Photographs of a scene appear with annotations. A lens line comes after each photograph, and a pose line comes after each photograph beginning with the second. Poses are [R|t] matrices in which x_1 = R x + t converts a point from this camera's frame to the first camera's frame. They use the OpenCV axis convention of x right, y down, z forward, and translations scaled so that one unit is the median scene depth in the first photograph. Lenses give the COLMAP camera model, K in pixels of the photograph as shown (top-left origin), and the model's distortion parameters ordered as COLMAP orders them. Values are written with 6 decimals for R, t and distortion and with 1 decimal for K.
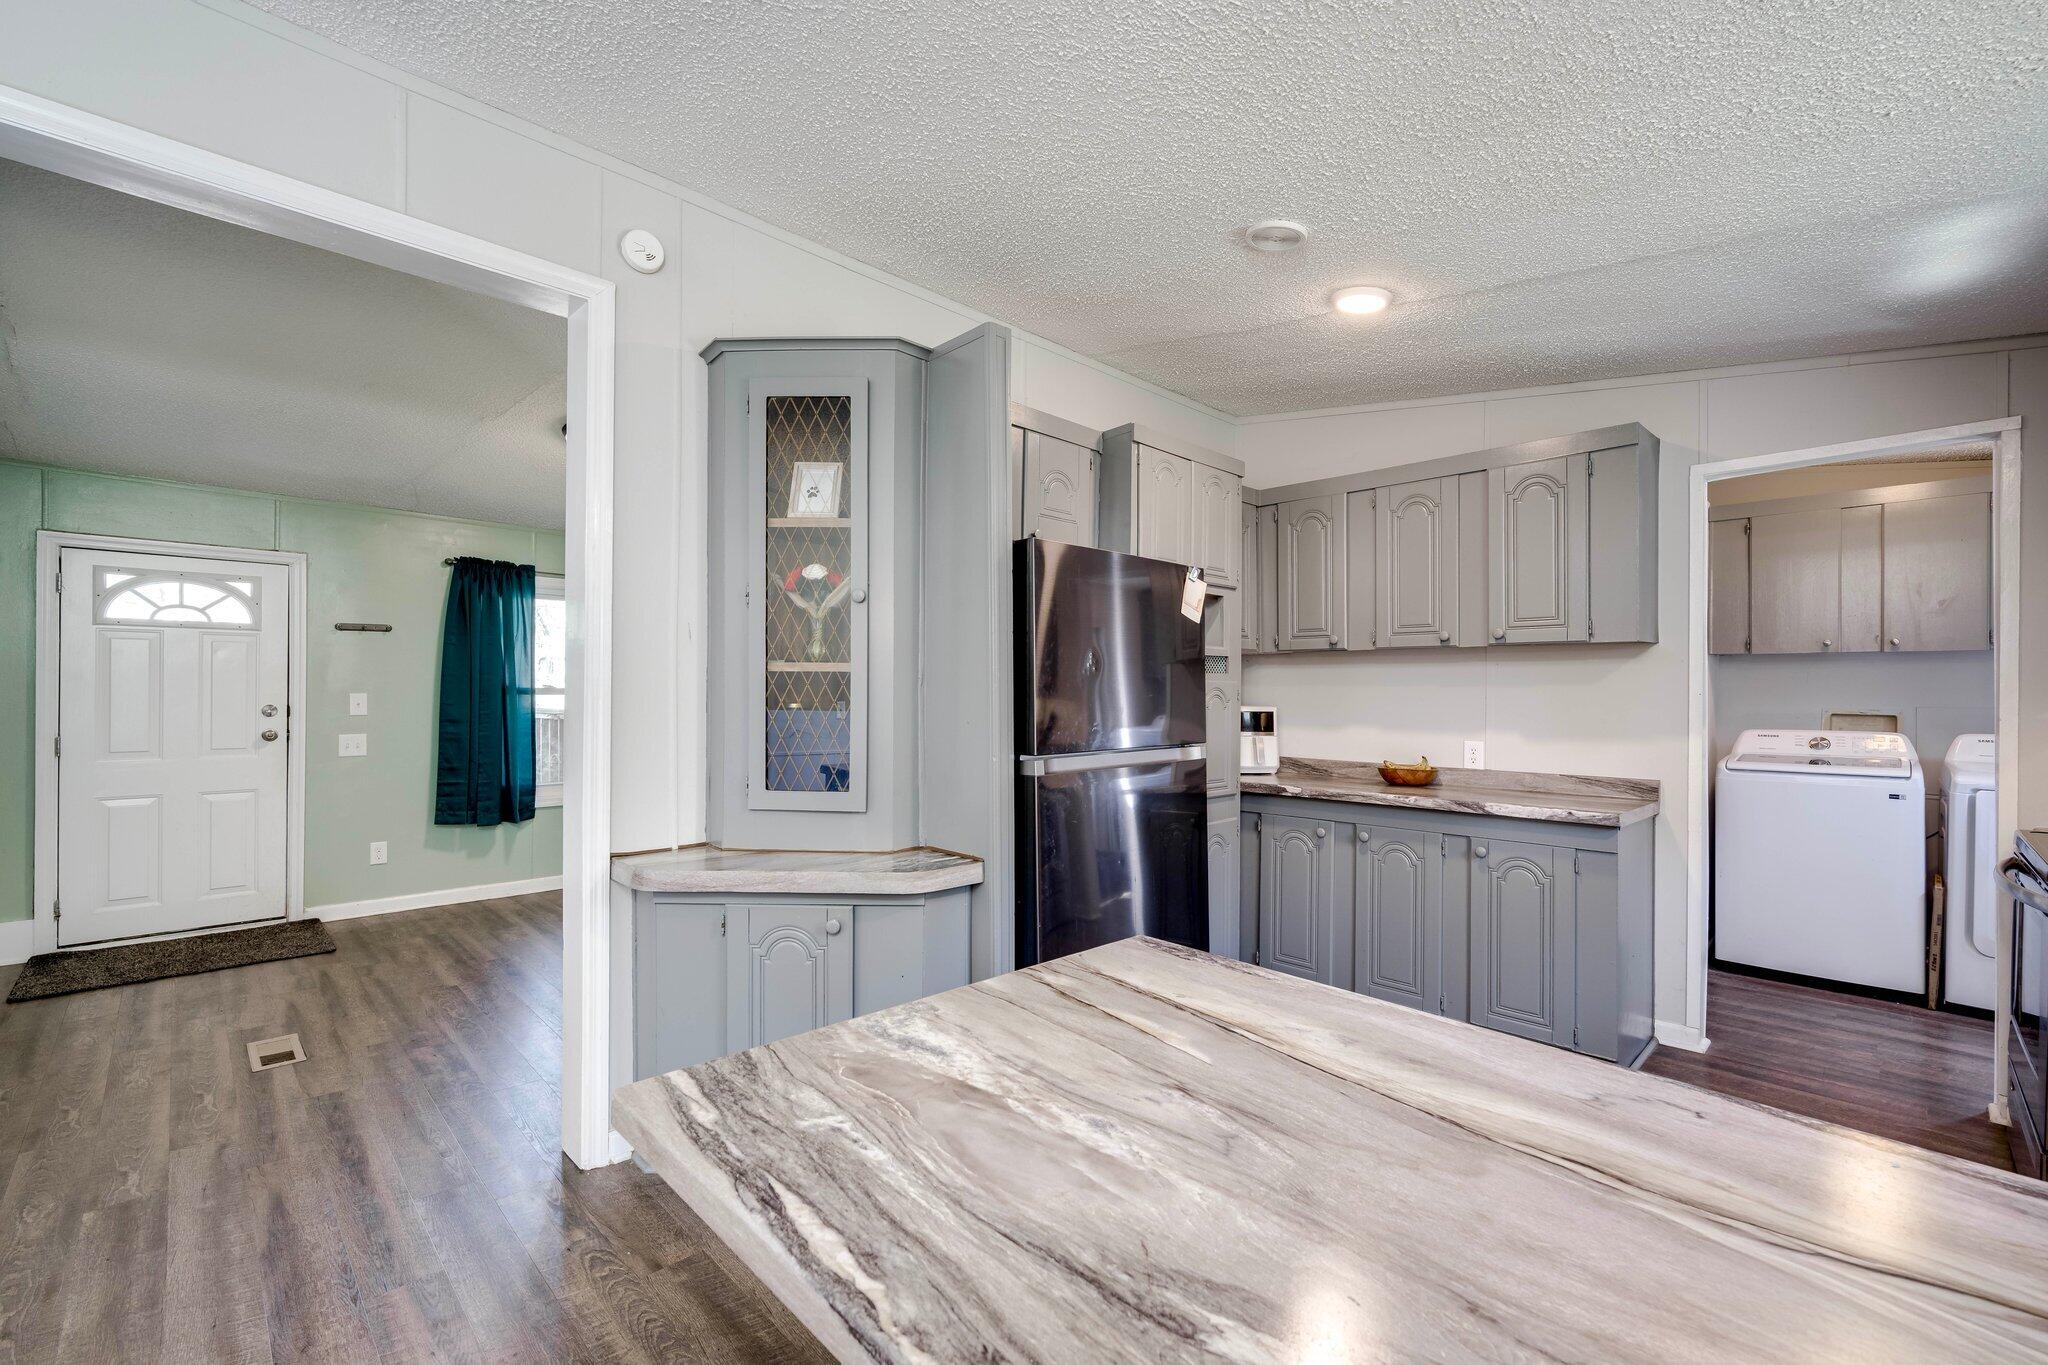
lens RADIAL K [[876.0, 0, 1022.8], [0, 876.0, 689.4], [0, 0, 1]] dist [-0.001509, -0.000195]
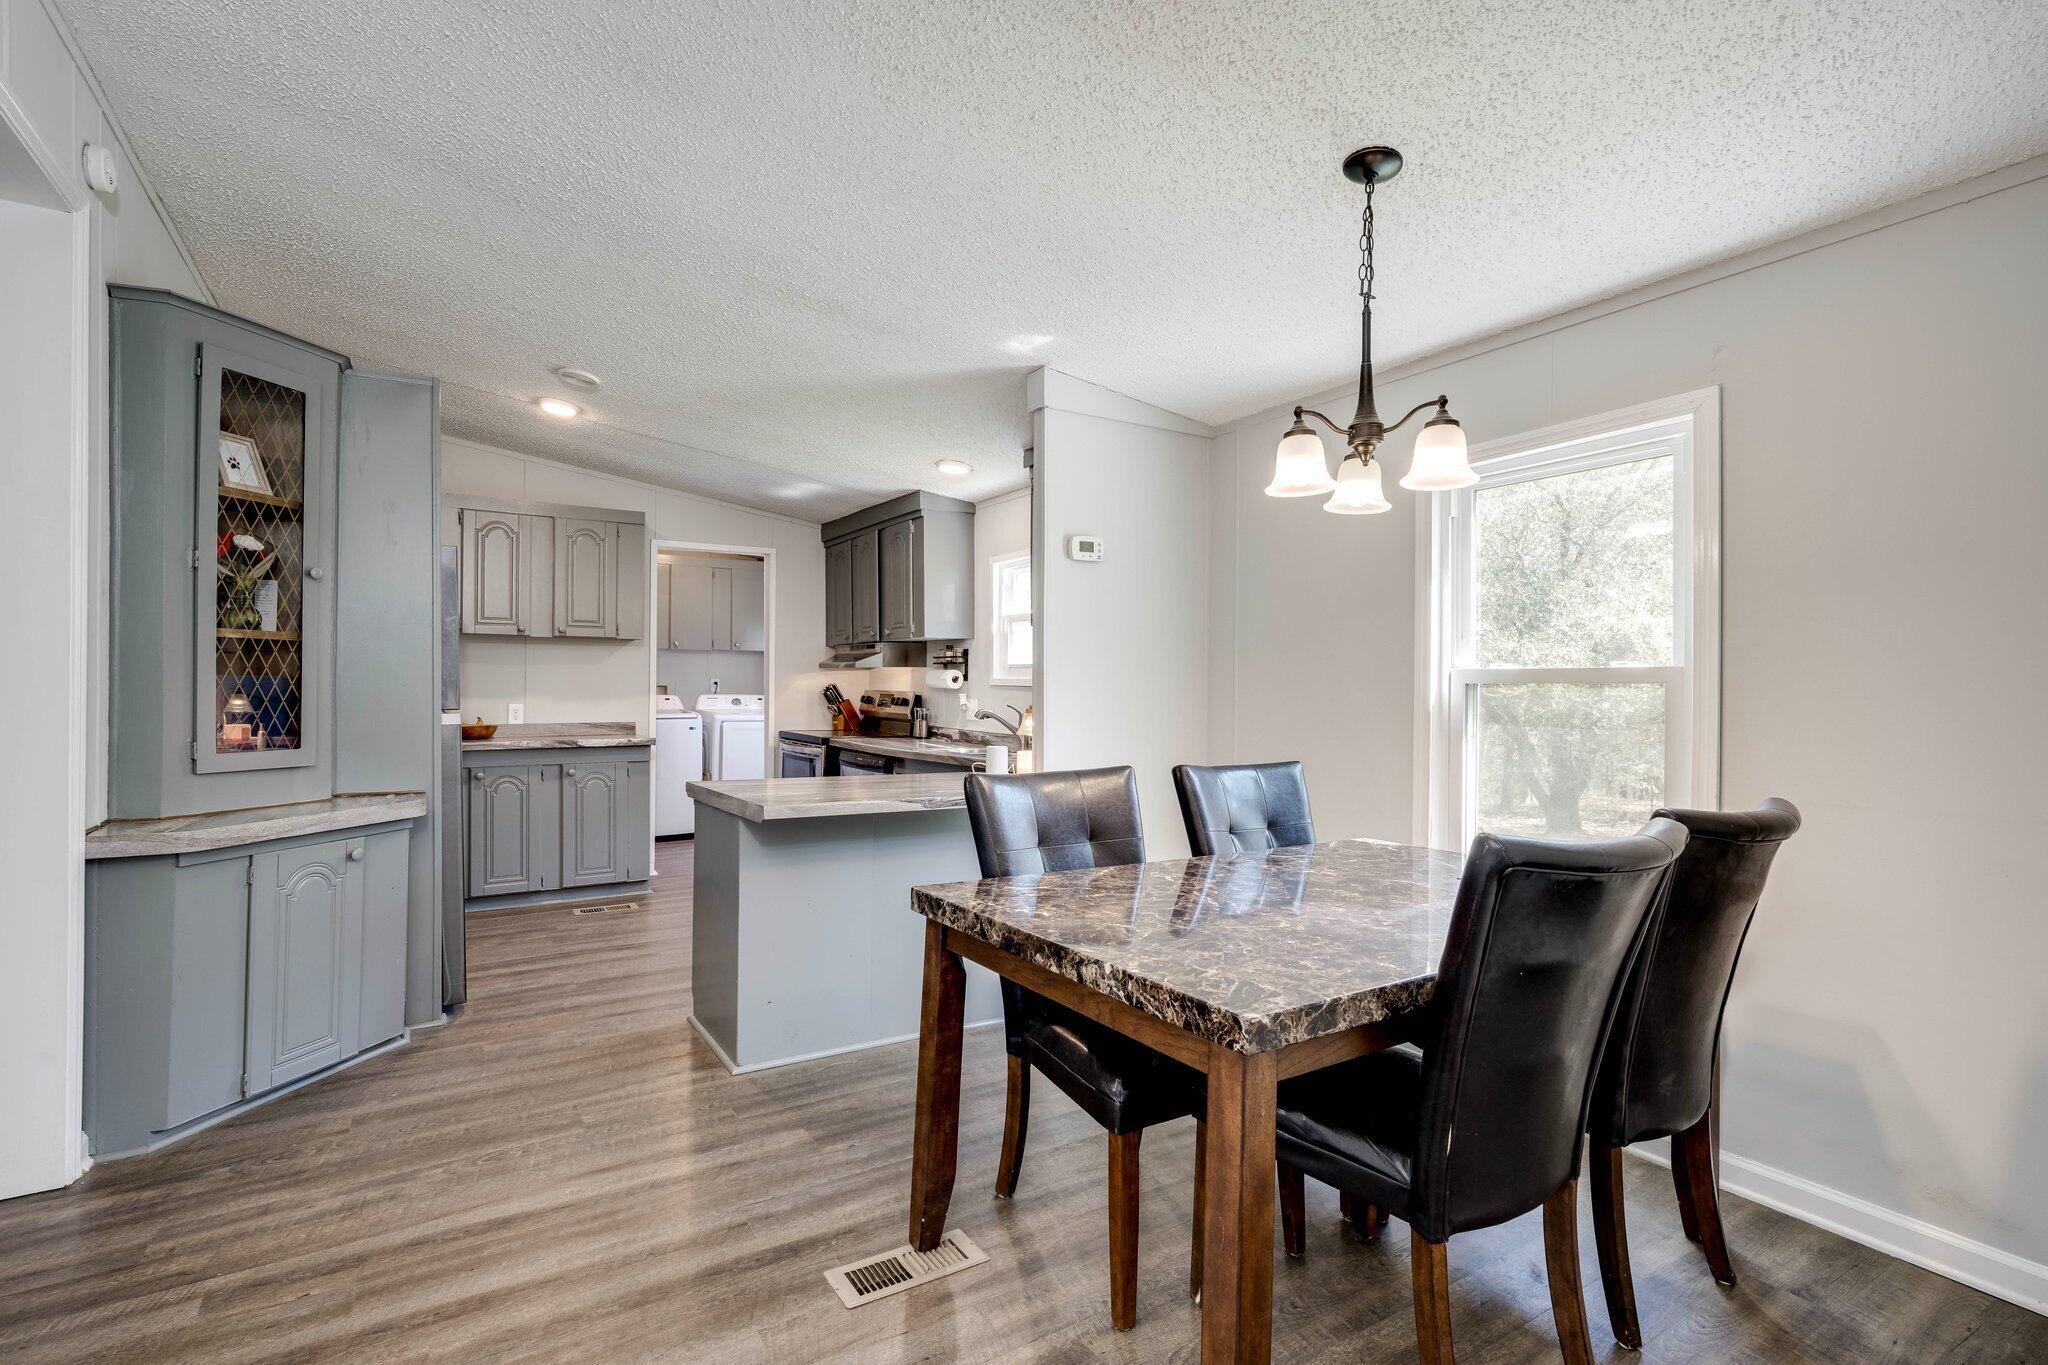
lens RADIAL K [[960.2, 0, 1060.2], [0, 960.2, 686.8], [0, 0, 1]] dist [-0.001848, -0.000678]
pose [[0.171123, -0.005506, 0.985234, -1.220801], [-0.006208, 0.999959, 0.006667, 0.024508], [-0.985230, -0.007257, 0.171082, -0.155280]]
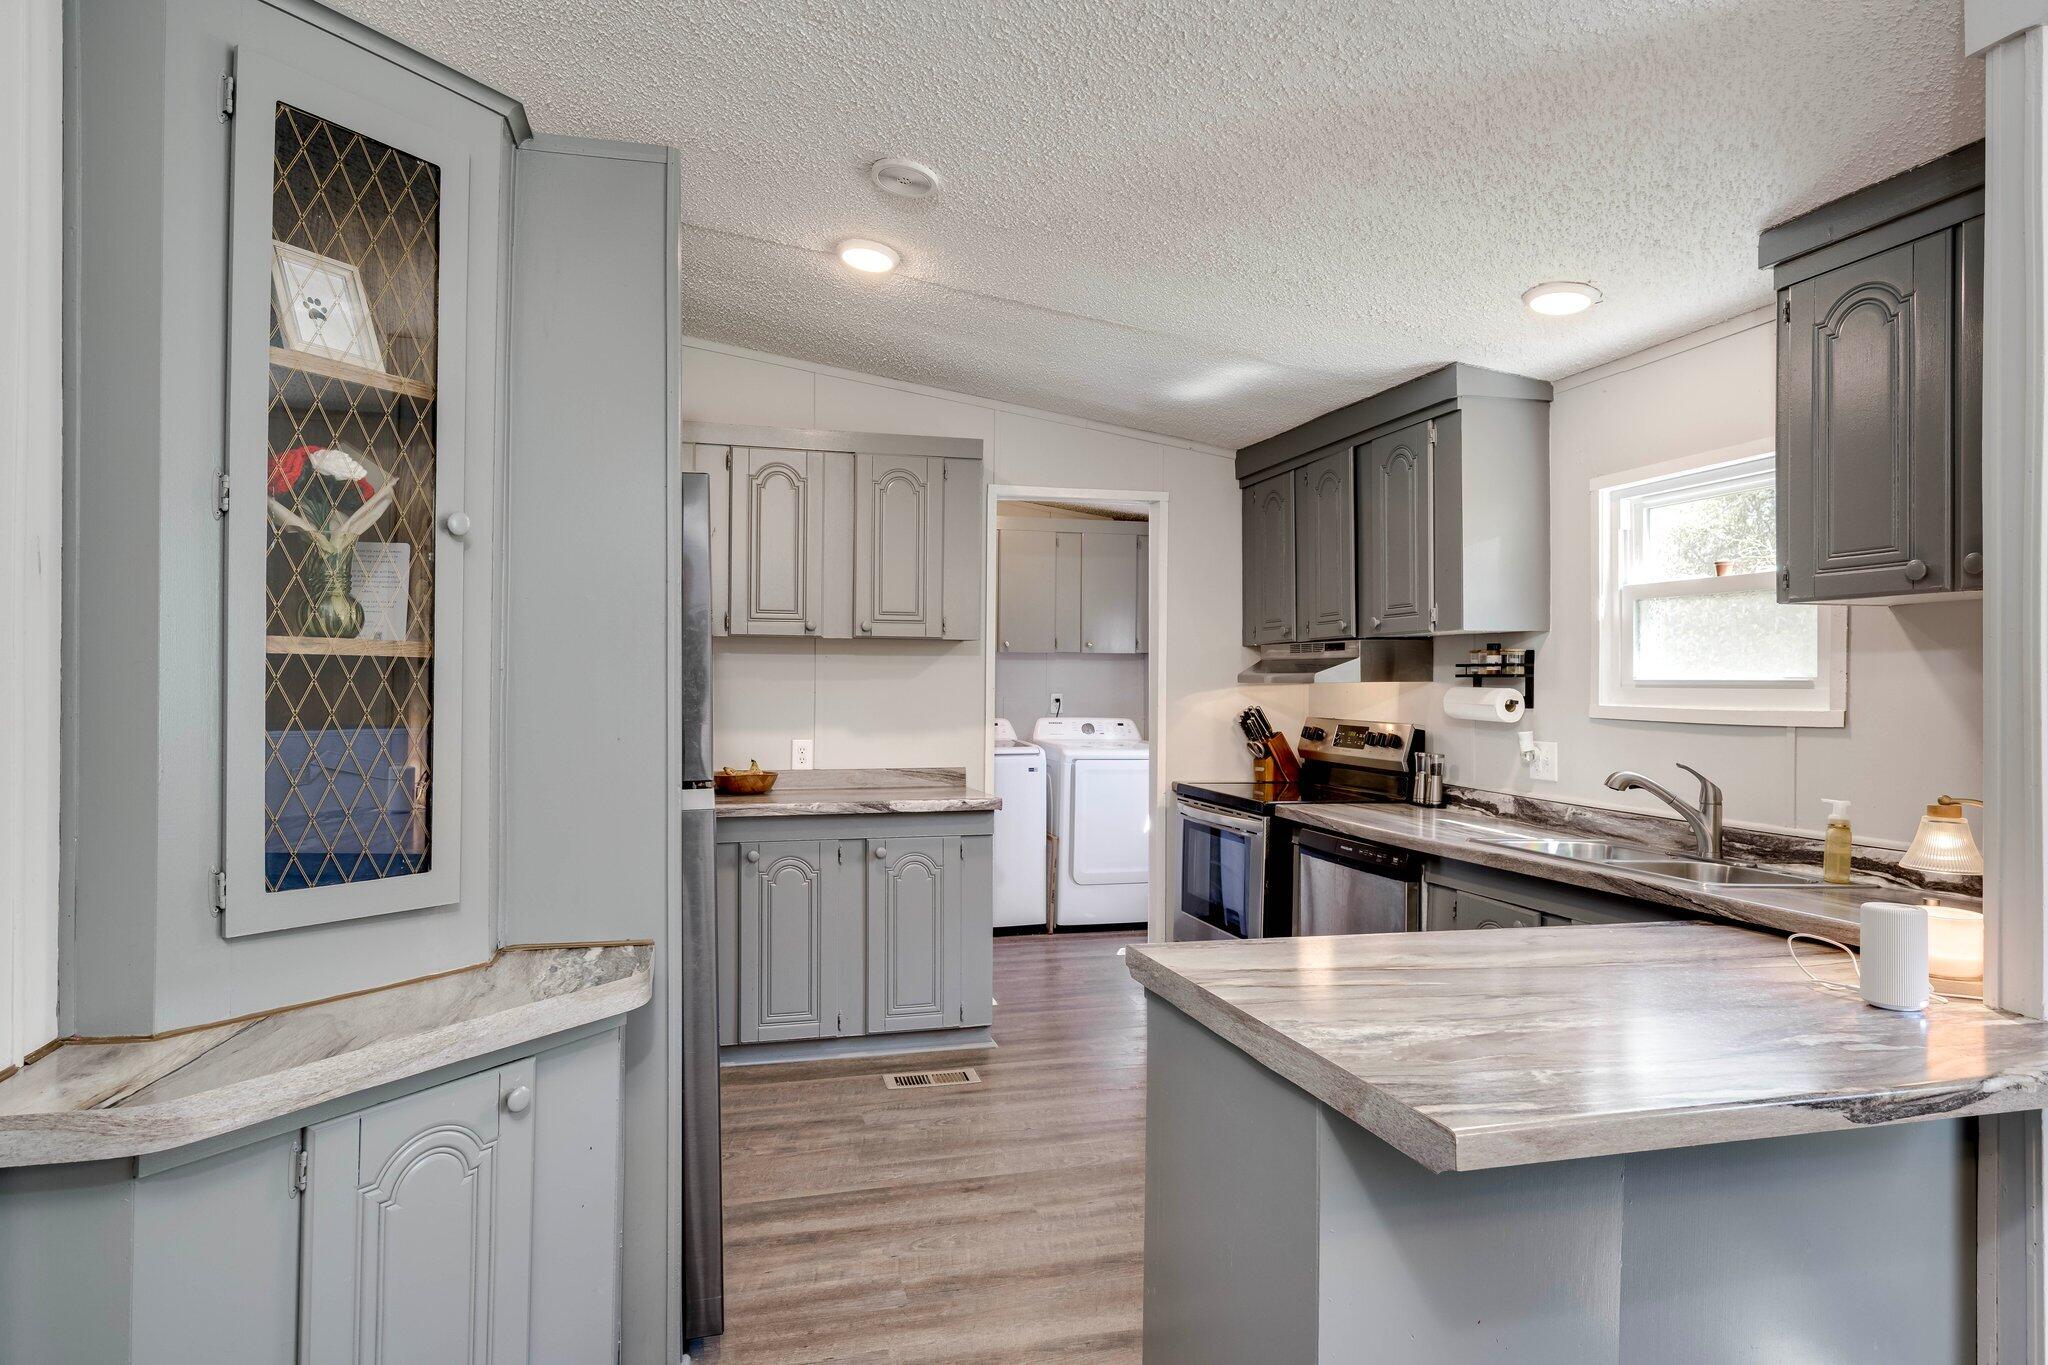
lens RADIAL K [[1170.5, 0, 1024.0], [0, 1170.5, 682.5], [0, 0, 1]] dist [-0.002623, -0.000411]
pose [[0.476167, -0.000256, 0.879355, -0.669696], [-0.004289, 0.999987, 0.002614, -0.007602], [-0.879344, -0.005016, 0.476160, 0.308207]]
